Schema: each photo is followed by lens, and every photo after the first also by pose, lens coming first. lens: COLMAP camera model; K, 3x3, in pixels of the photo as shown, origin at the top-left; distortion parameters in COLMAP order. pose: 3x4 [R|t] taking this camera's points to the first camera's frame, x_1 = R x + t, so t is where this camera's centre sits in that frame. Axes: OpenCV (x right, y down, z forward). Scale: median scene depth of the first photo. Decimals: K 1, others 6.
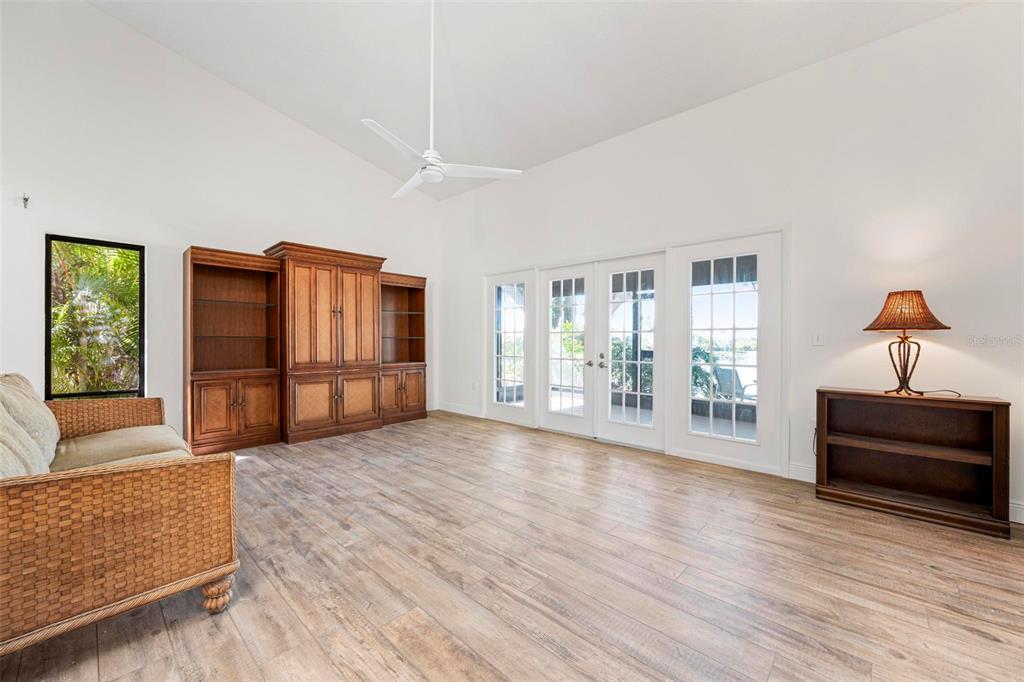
lens RADIAL K [[397.0, 0, 517.7], [0, 397.0, 342.5], [0, 0, 1]] dist [-0.001133, -0.000270]
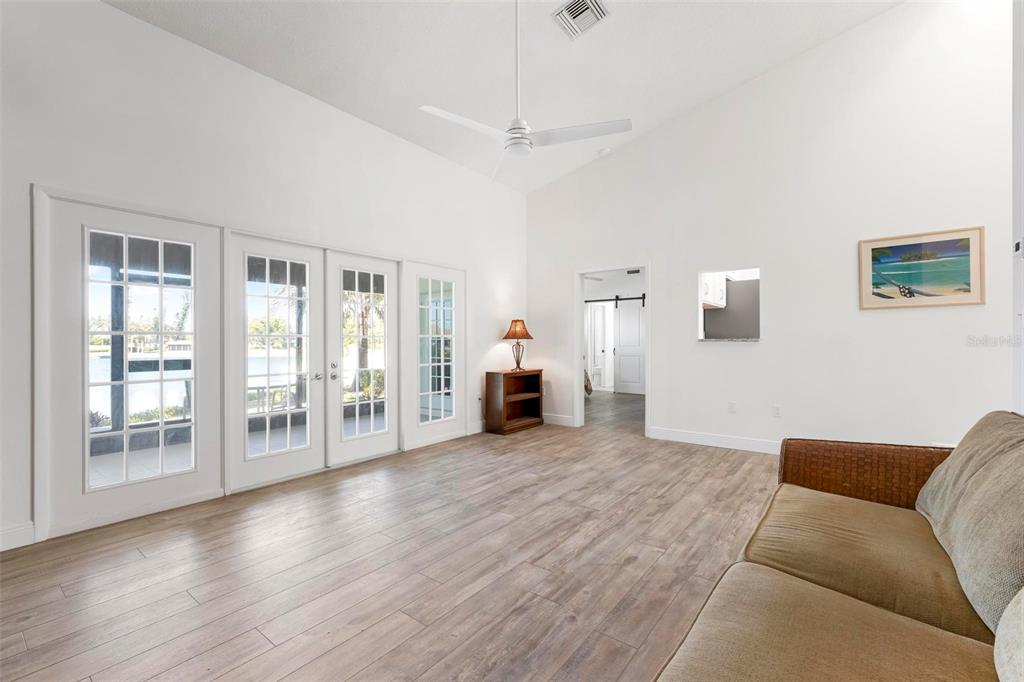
lens RADIAL K [[438.7, 0, 512.0], [0, 438.7, 341.0], [0, 0, 1]] dist [0.001313, 0.000513]
pose [[-0.075005, -0.002856, 0.997179, -1.252707], [0.008881, 0.999954, 0.003532, -0.028312], [-0.997144, 0.009121, -0.074976, 1.201696]]
